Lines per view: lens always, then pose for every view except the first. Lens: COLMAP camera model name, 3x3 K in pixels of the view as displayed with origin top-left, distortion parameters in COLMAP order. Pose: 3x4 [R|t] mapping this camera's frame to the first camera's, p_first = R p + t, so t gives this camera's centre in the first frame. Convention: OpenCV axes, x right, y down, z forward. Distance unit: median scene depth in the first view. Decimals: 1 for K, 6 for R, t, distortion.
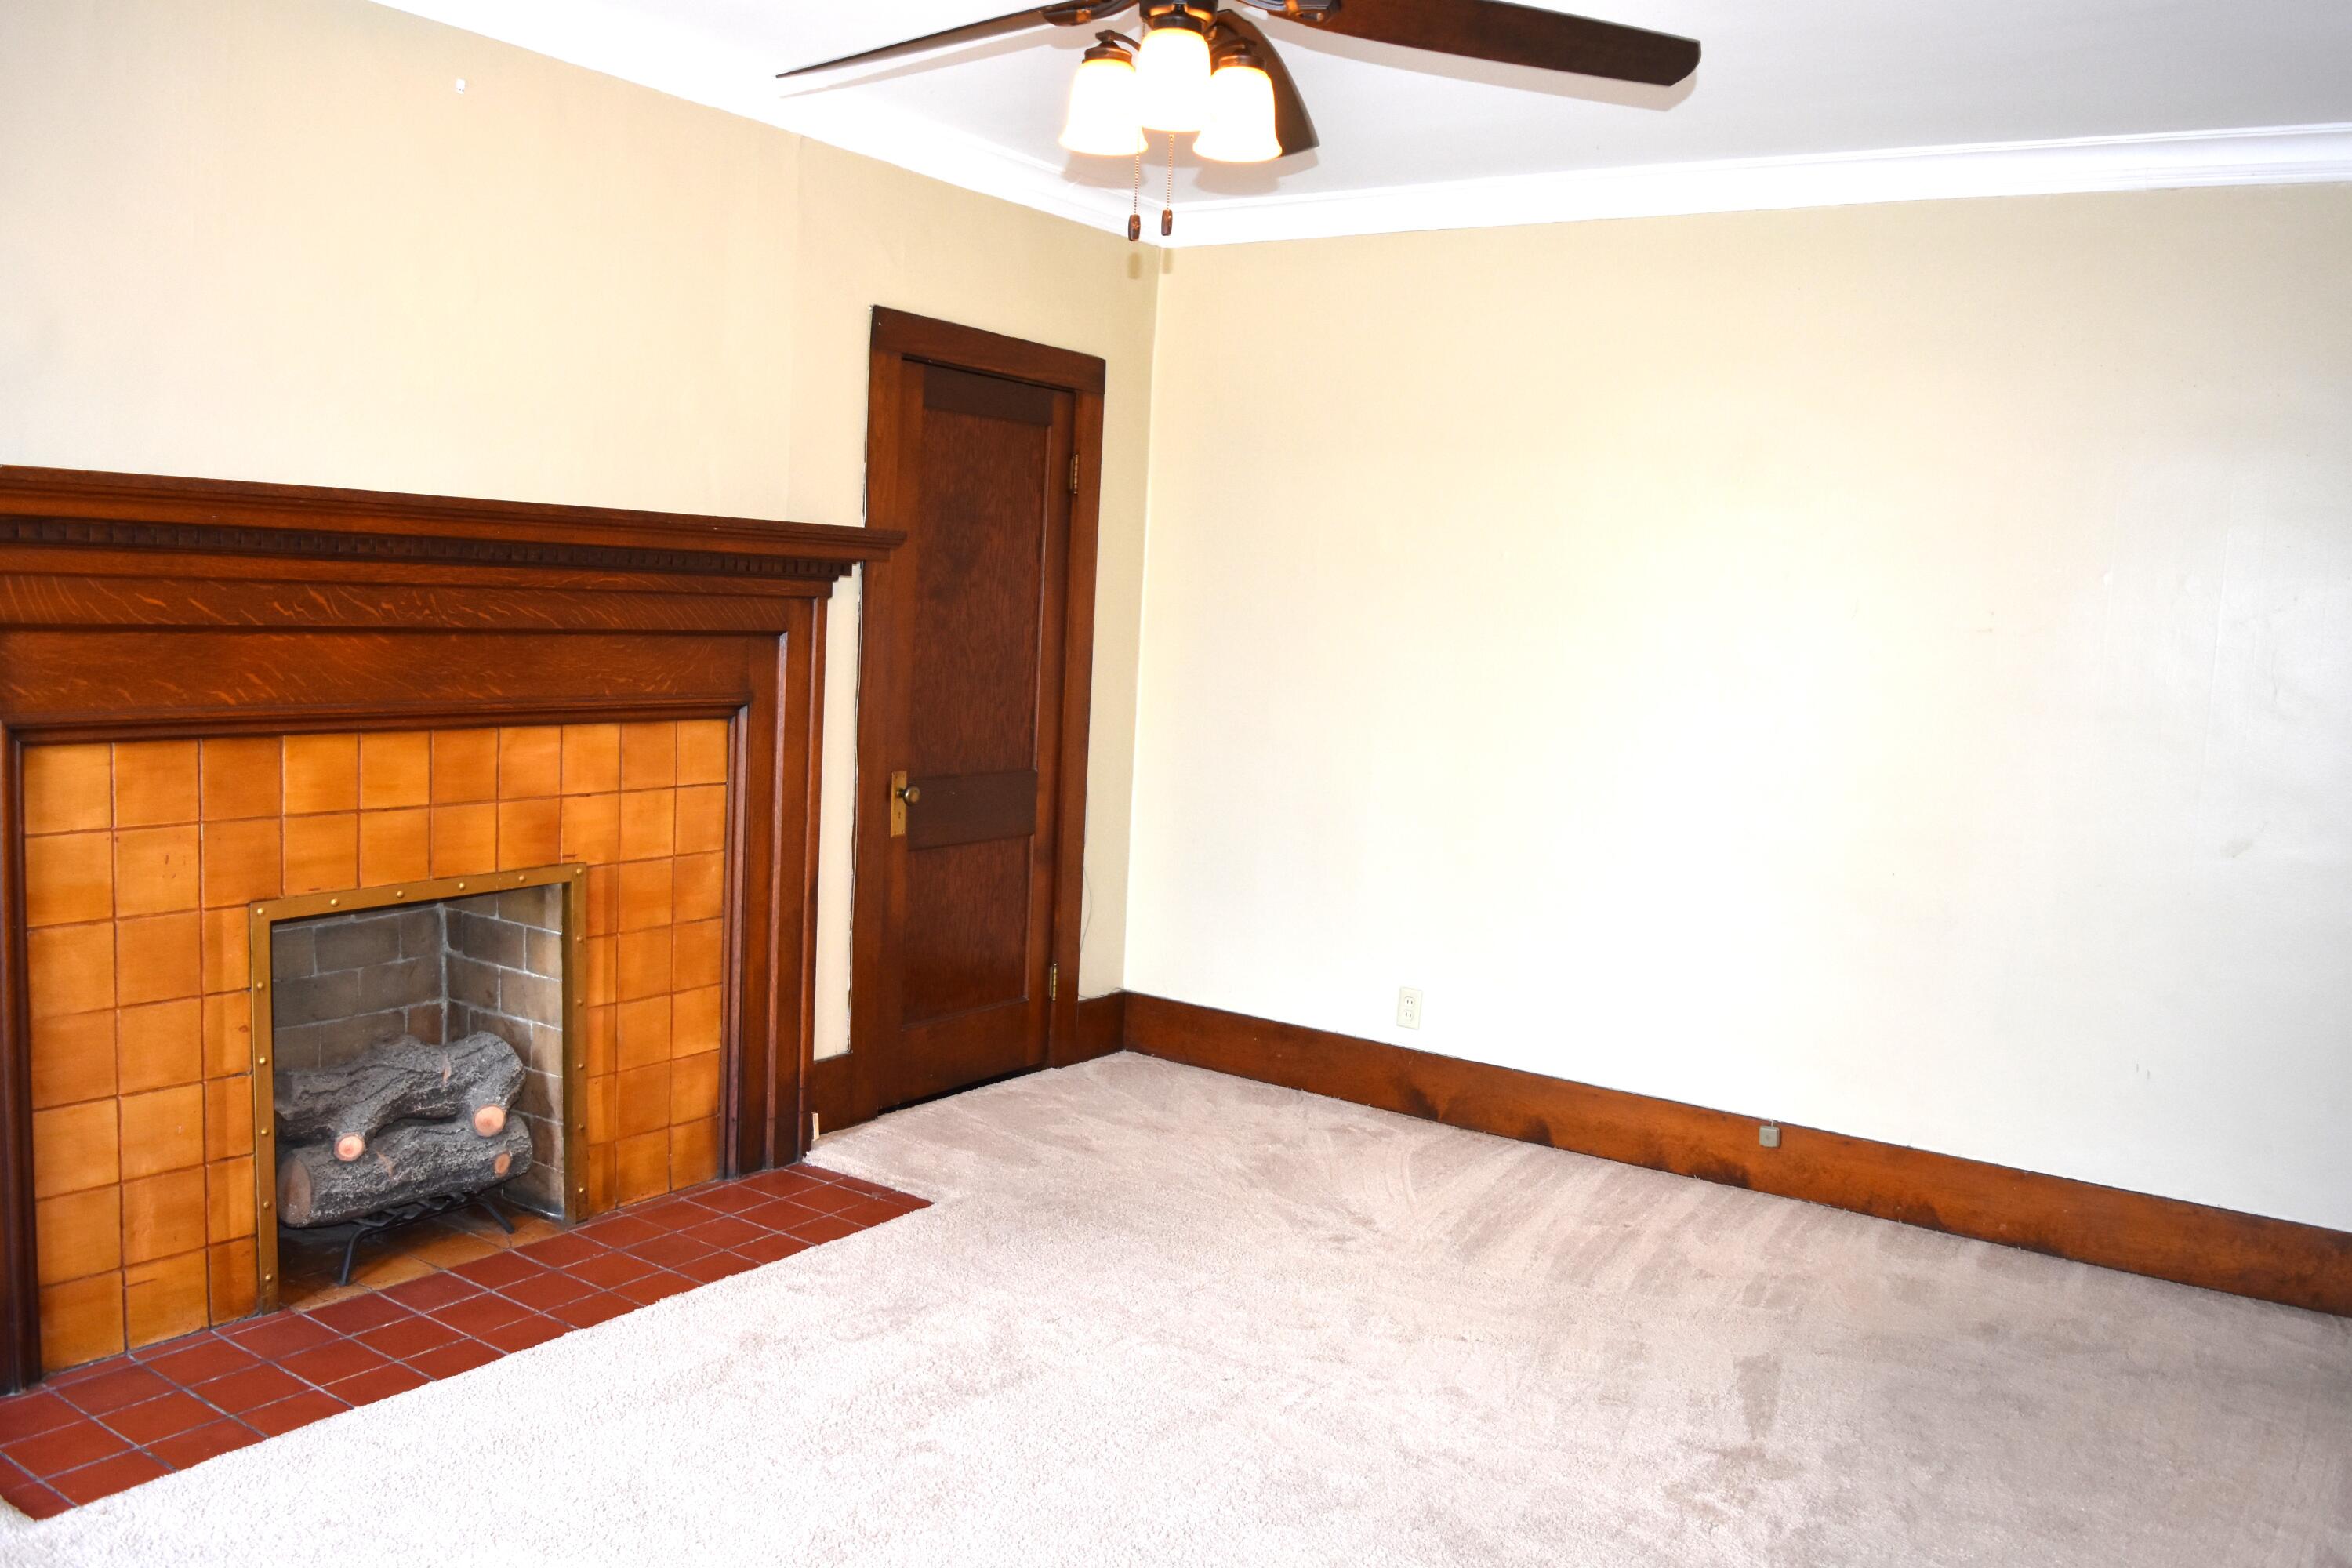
lens RADIAL K [[1862.9, 0, 1184.8], [0, 1862.9, 780.9], [0, 0, 1]] dist [-0.101521, 0.033081]
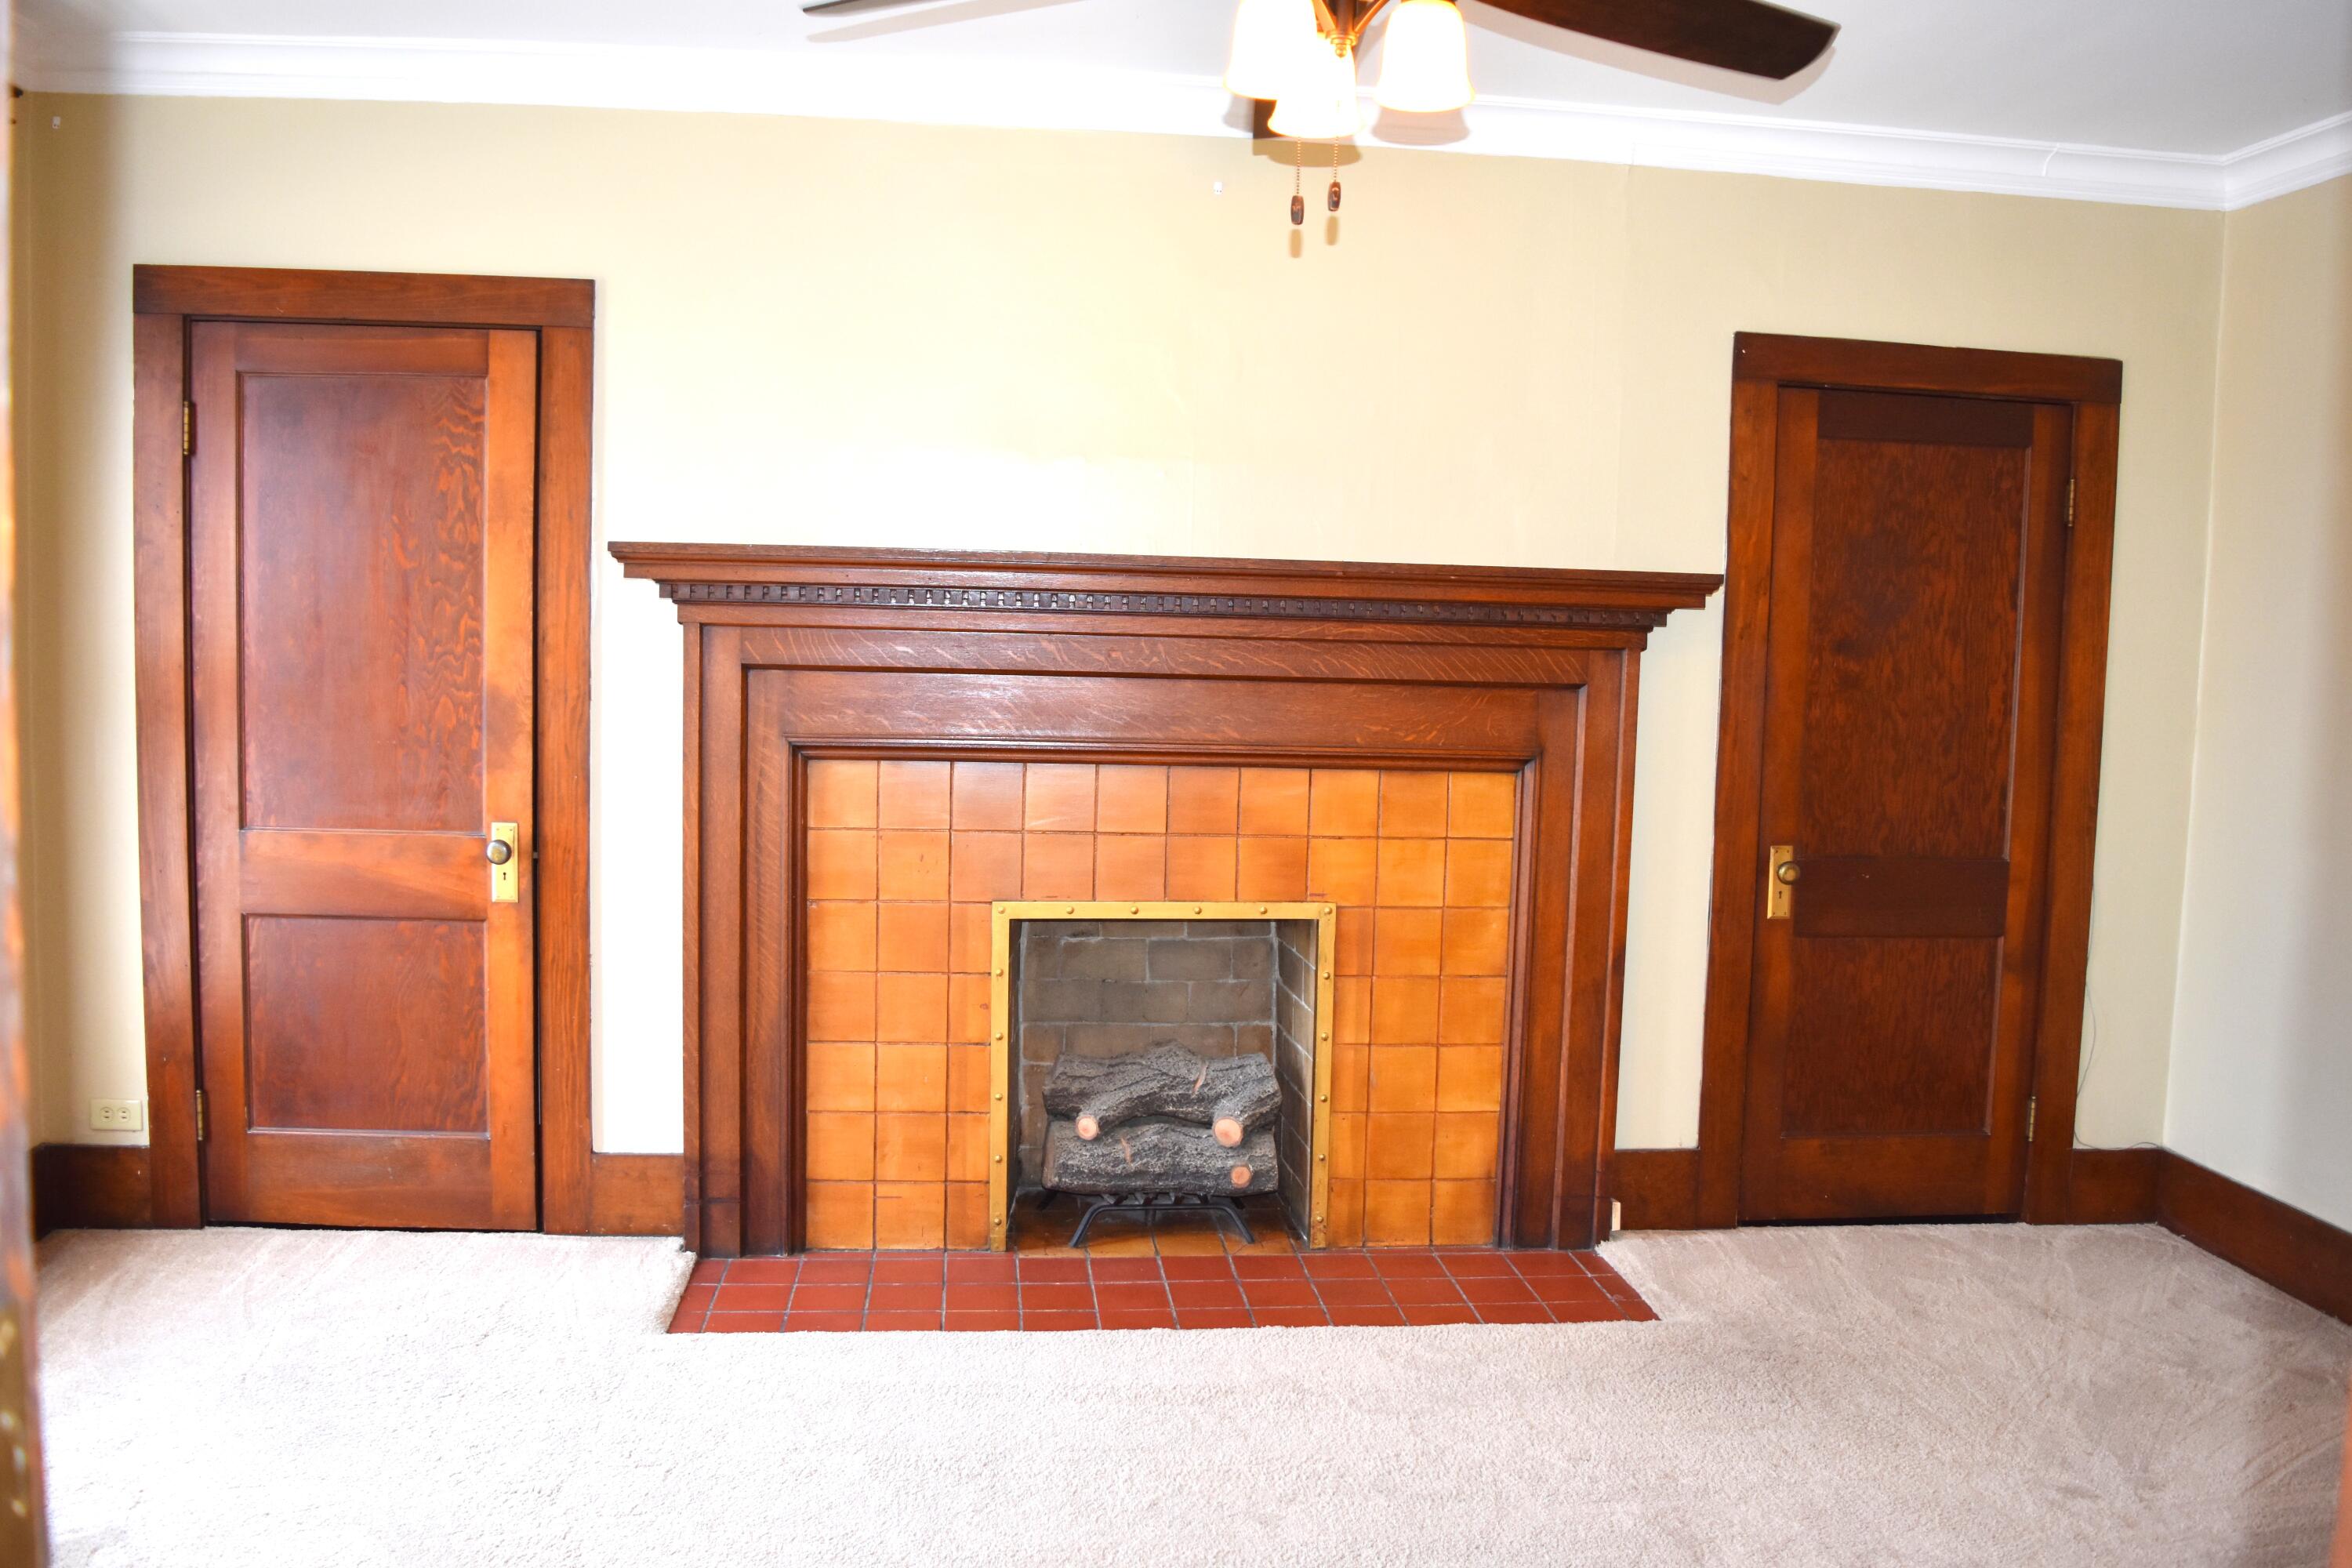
lens RADIAL K [[1862.9, 0, 1153.5], [0, 1862.9, 783.3], [0, 0, 1]] dist [-0.101521, 0.033081]
pose [[0.636838, 0.032431, -0.770315, 0.393707], [-0.072112, 0.997241, -0.017633, 0.002851], [0.767618, 0.066778, 0.637419, 0.236127]]
